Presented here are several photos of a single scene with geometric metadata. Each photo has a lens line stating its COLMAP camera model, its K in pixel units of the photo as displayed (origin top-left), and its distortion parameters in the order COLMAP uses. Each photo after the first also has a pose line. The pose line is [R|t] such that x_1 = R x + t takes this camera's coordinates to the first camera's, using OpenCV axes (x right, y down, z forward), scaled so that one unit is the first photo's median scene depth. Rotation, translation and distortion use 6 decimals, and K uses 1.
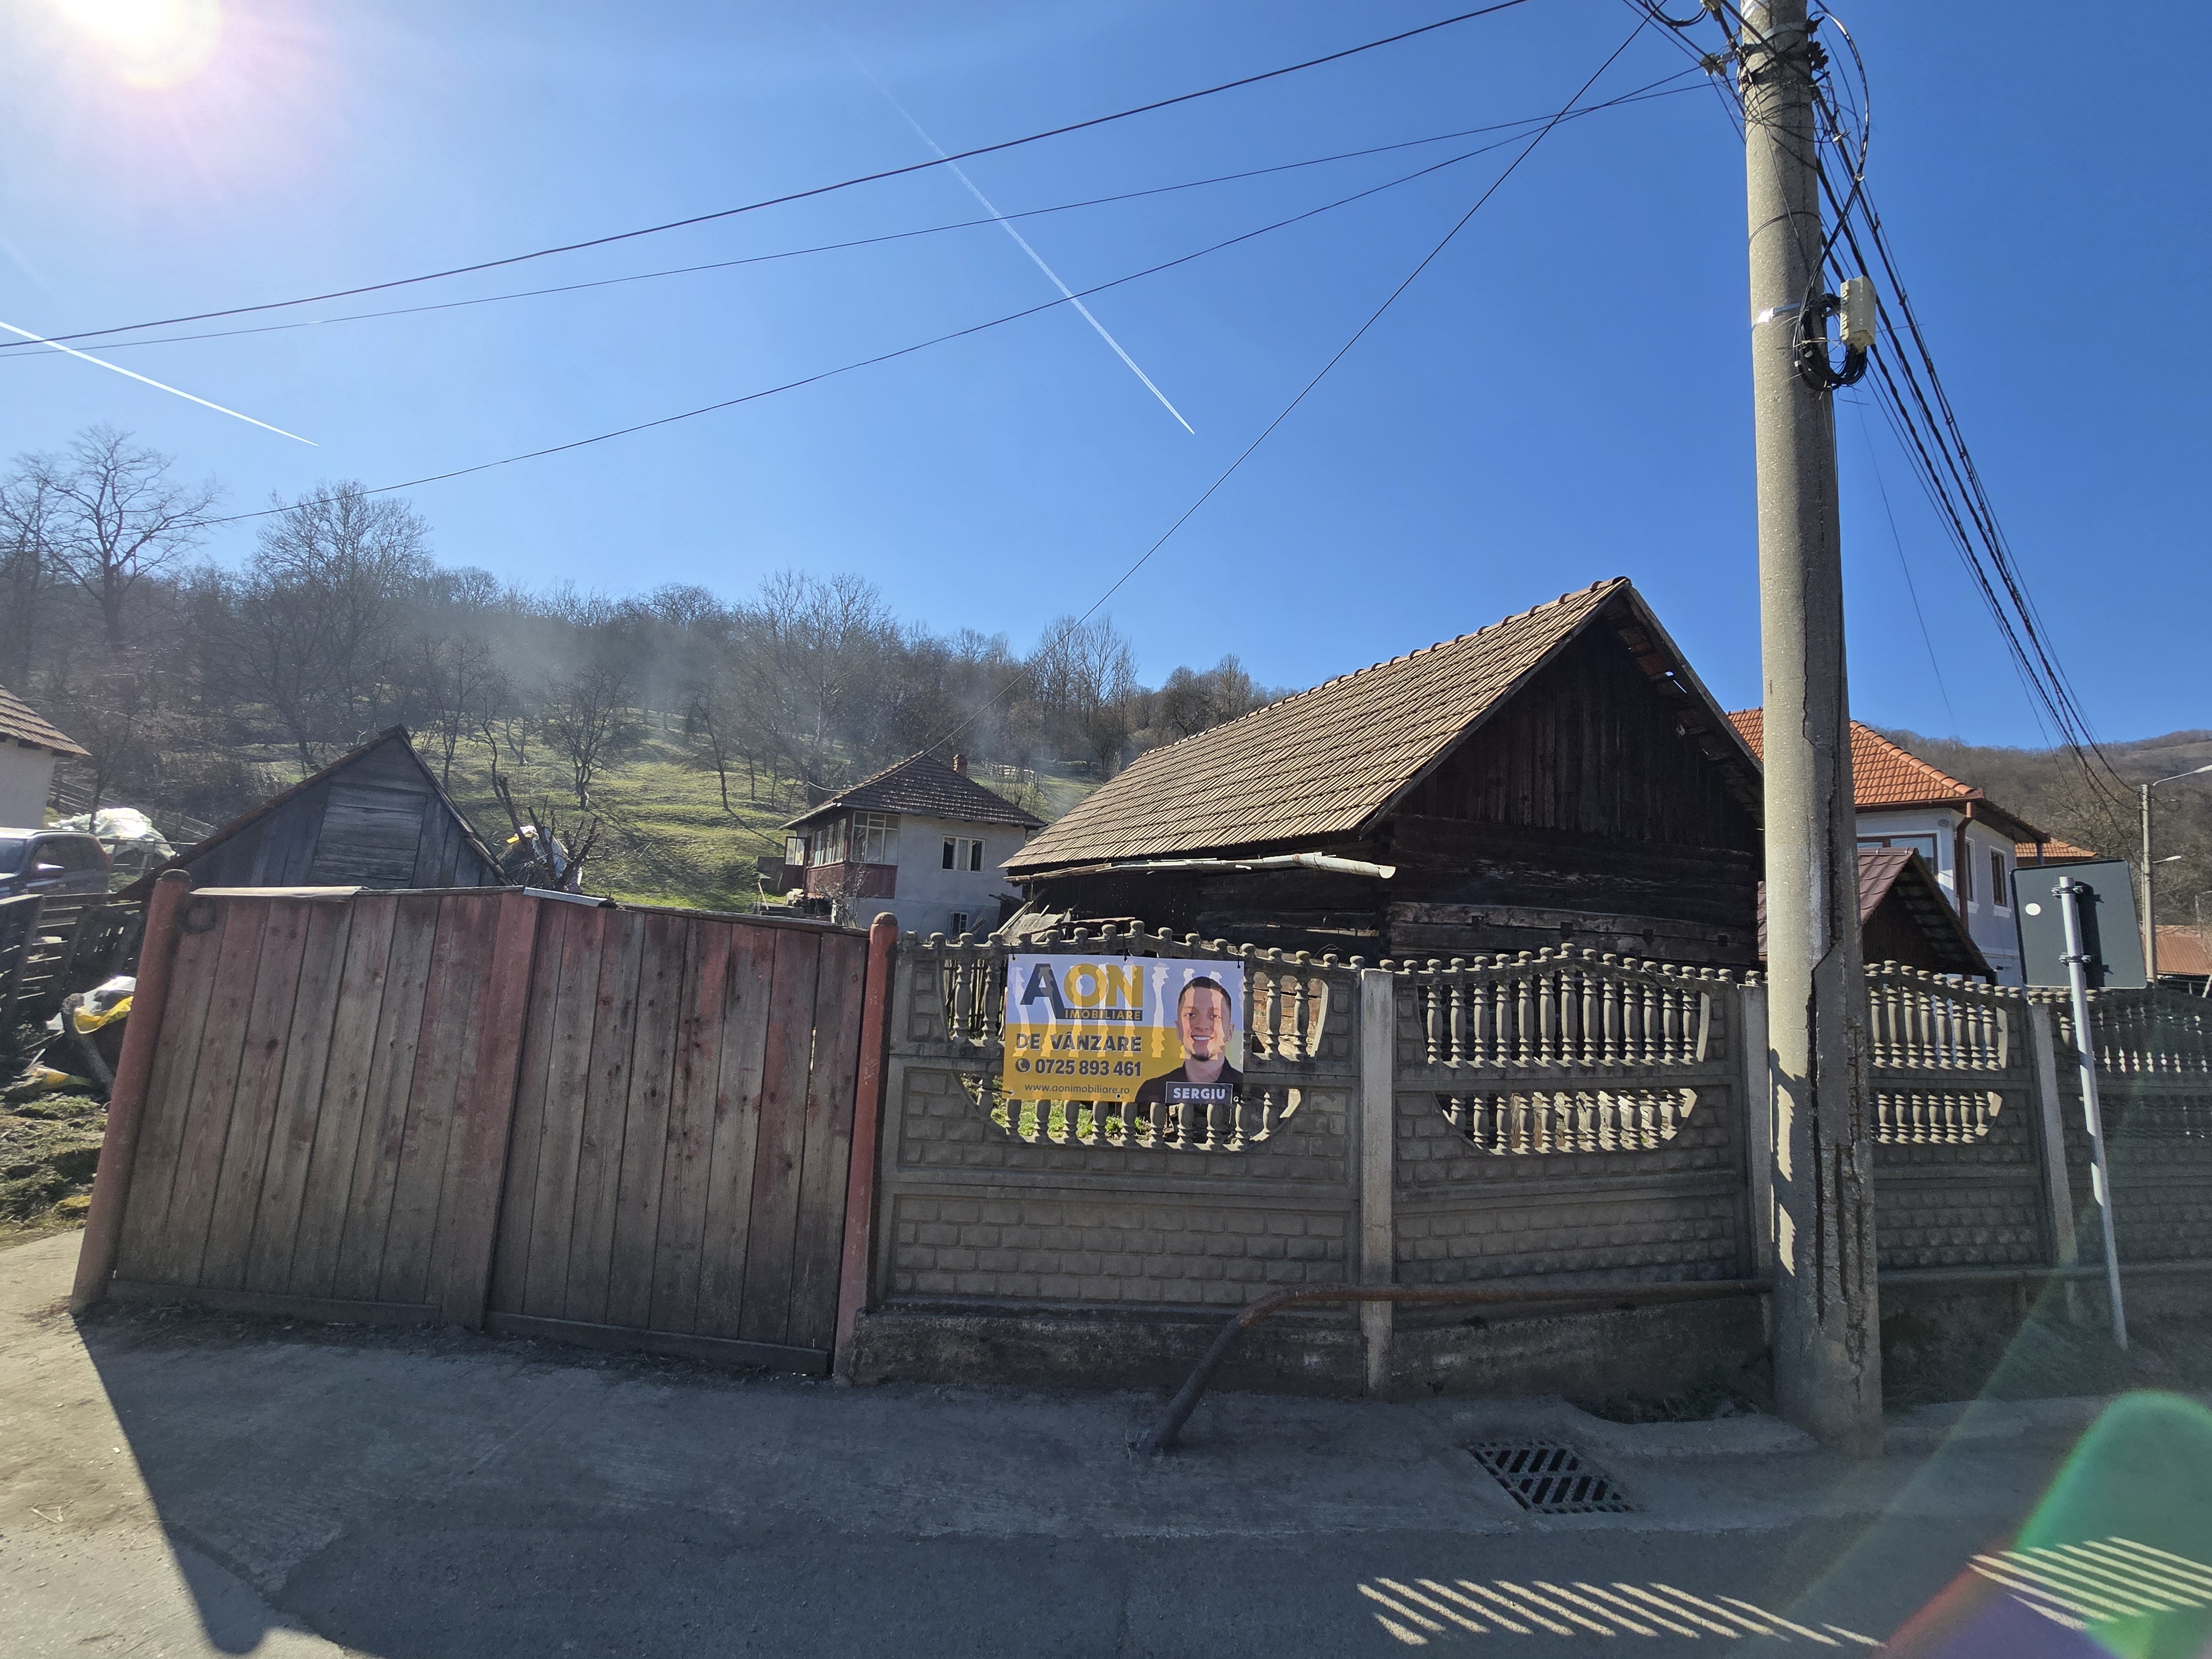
lens RADIAL K [[886.0, 0, 1112.8], [0, 886.0, 794.2], [0, 0, 1]] dist [0.001295, 0.000130]
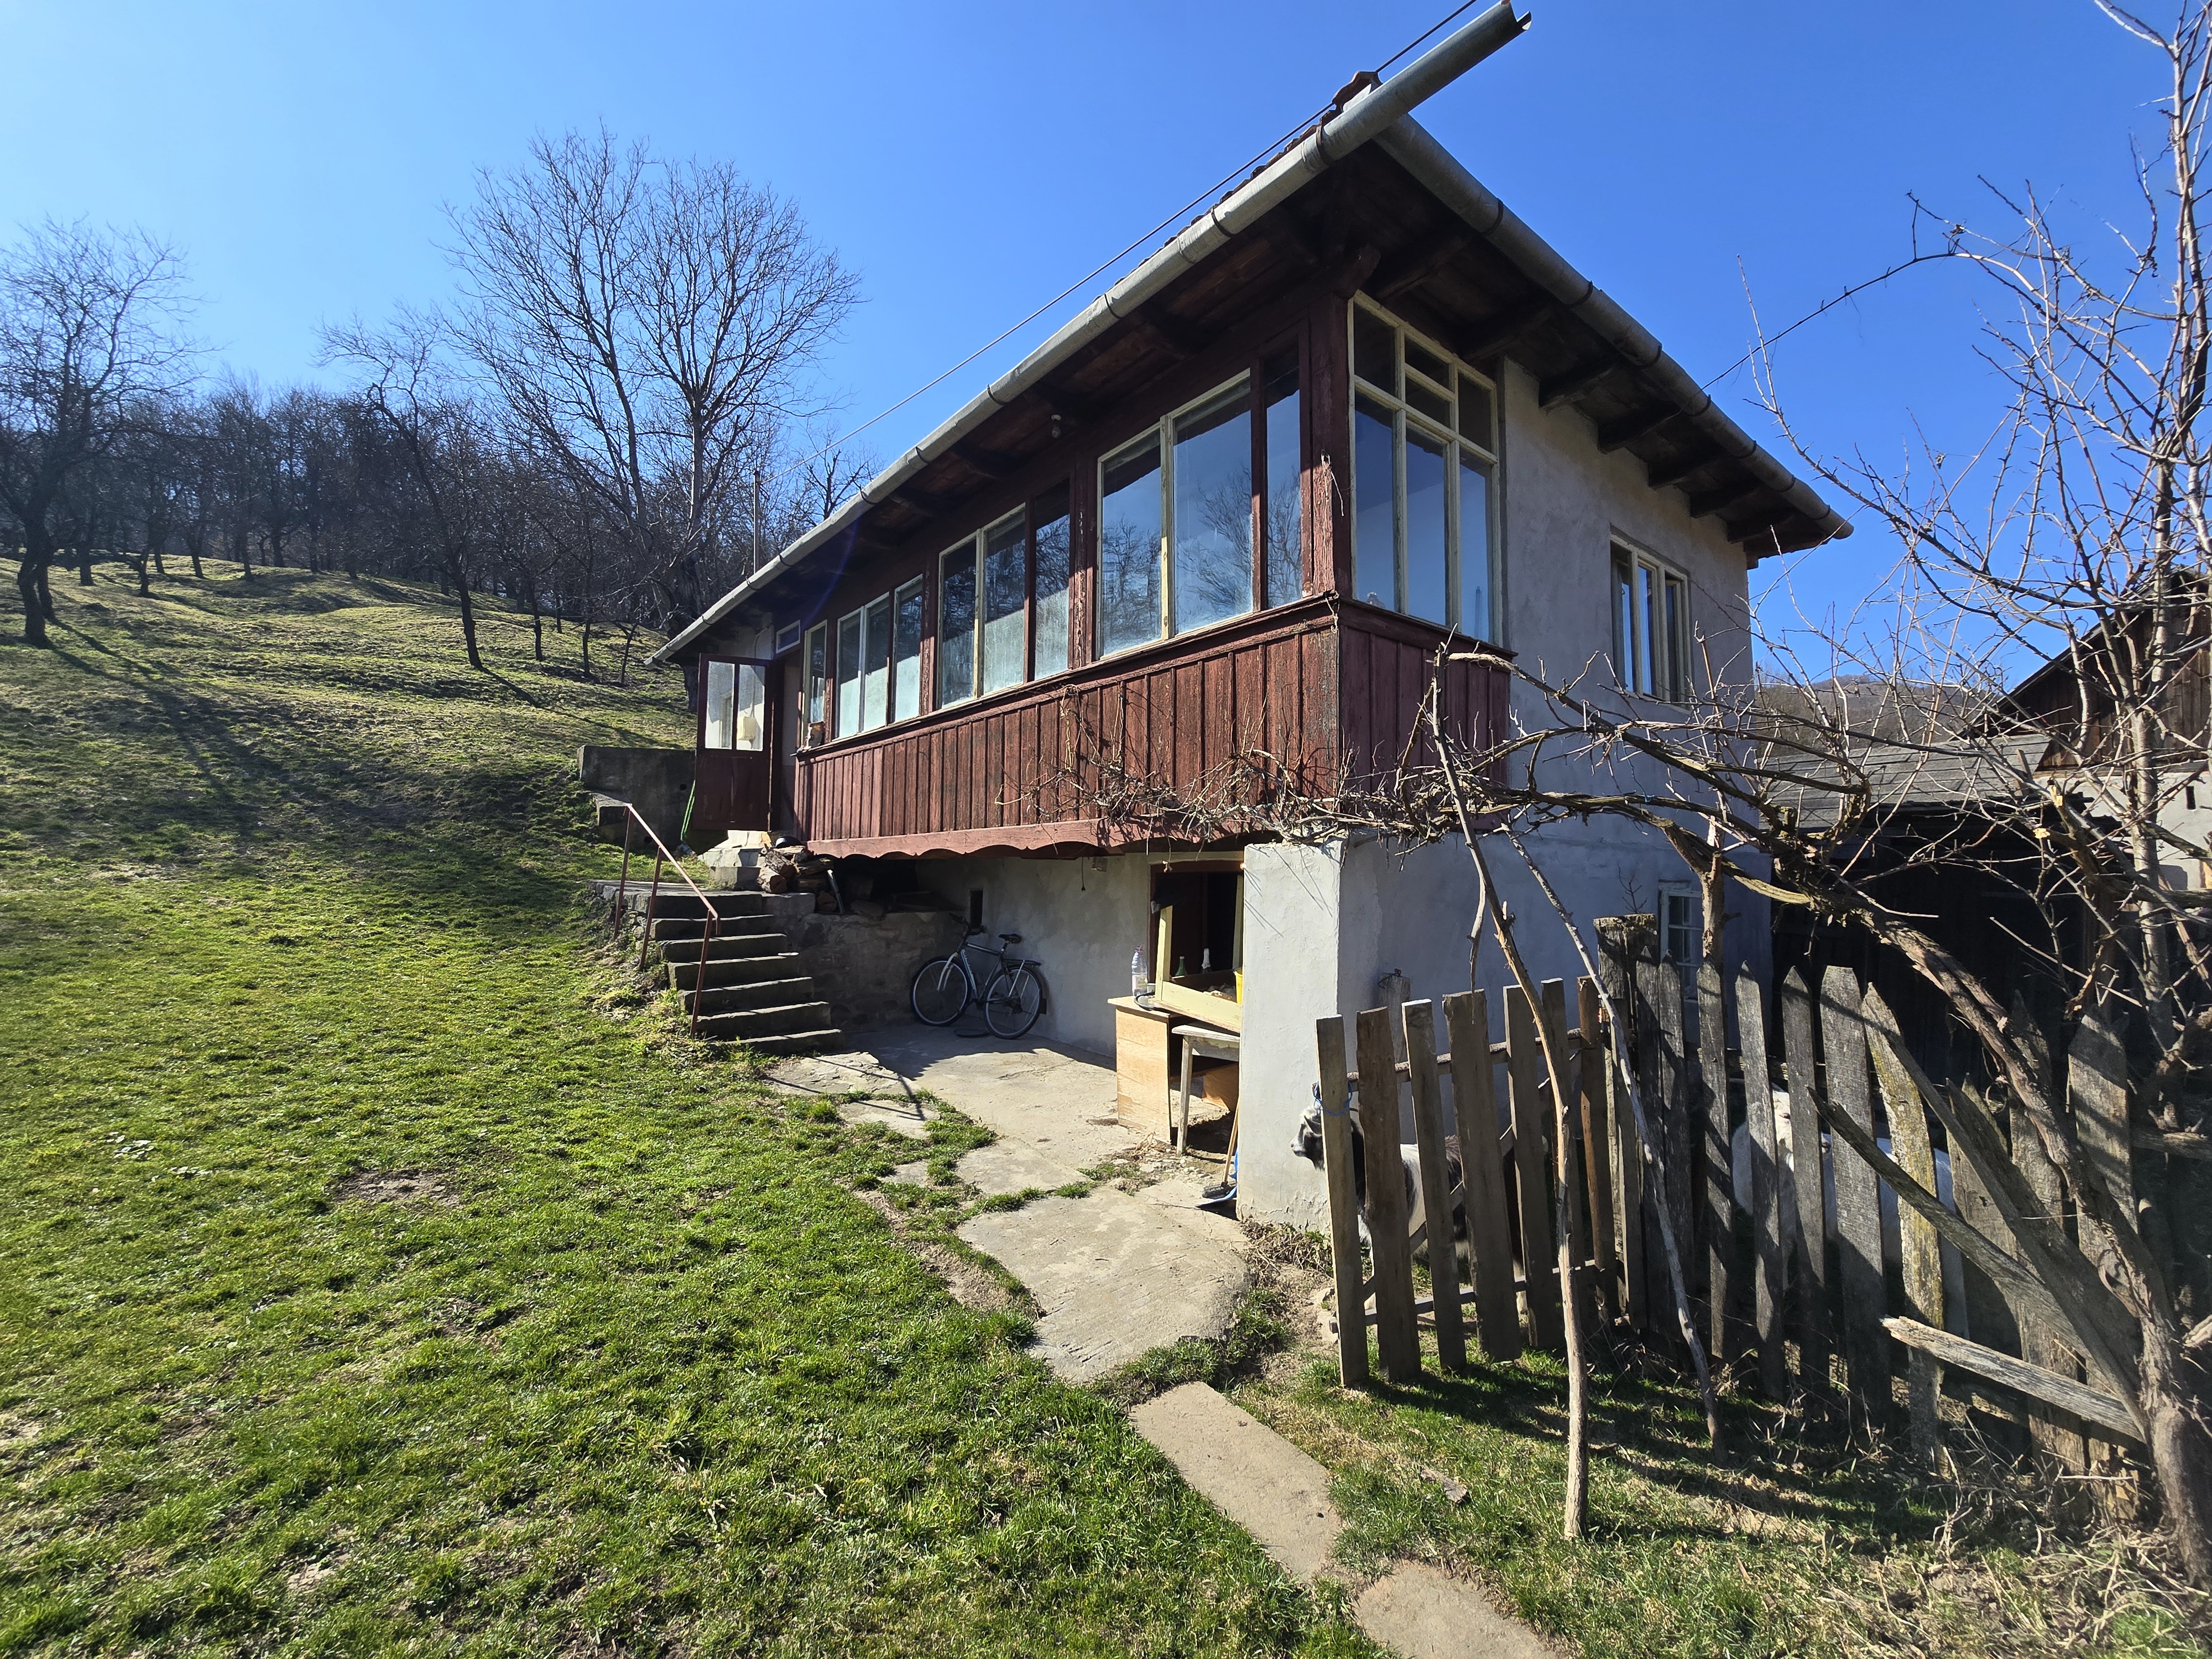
lens RADIAL K [[886.0, 0, 1112.8], [0, 886.0, 794.2], [0, 0, 1]] dist [0.001295, 0.000130]
pose [[0.978326, -0.028775, 0.205063, -0.225508], [0.017560, 0.998259, 0.056301, 0.061006], [-0.206326, -0.051480, 0.977128, 0.515174]]
